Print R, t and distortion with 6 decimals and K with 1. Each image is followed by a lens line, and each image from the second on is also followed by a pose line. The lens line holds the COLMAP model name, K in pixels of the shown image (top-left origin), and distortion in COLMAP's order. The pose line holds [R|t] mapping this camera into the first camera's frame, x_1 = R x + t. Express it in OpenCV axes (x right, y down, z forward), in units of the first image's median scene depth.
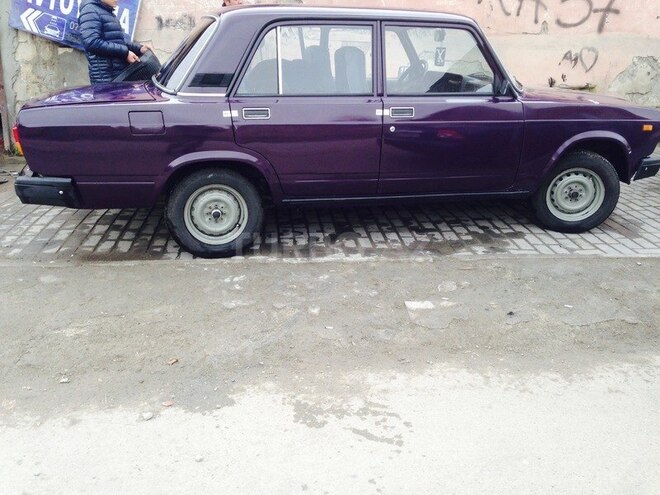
lens RADIAL K [[587.9, 0, 331.7], [0, 587.9, 251.2], [0, 0, 1]] dist [0.179221, -0.263209]
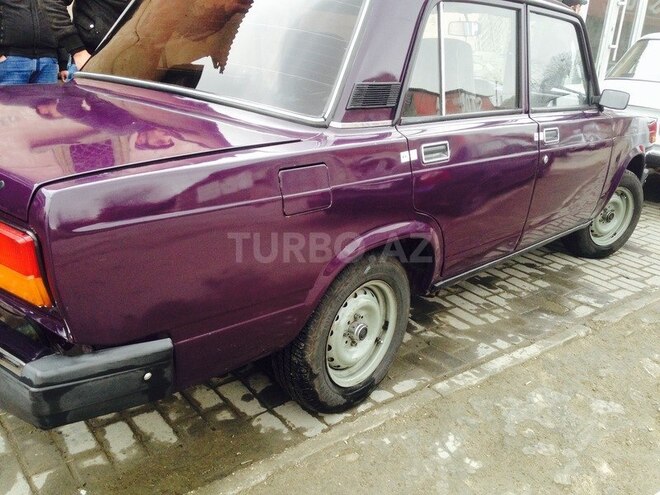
lens RADIAL K [[587.9, 0, 328.4], [0, 587.9, 243.7], [0, 0, 1]] dist [0.179221, -0.263209]
pose [[0.836398, -0.133948, 0.531504, -0.431870], [0.131772, 0.990380, 0.042231, -0.147260], [-0.532048, 0.034715, 0.846003, 0.463112]]
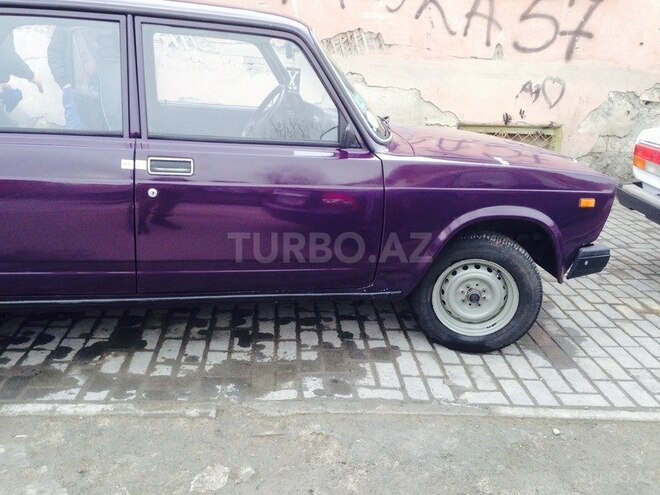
lens RADIAL K [[587.9, 0, 328.6], [0, 587.9, 249.9], [0, 0, 1]] dist [0.179221, -0.263209]
pose [[0.998959, 0.044701, -0.009141, 0.247469], [-0.044973, 0.998475, -0.032024, -0.118069], [0.007696, 0.032401, 0.999445, 0.345234]]
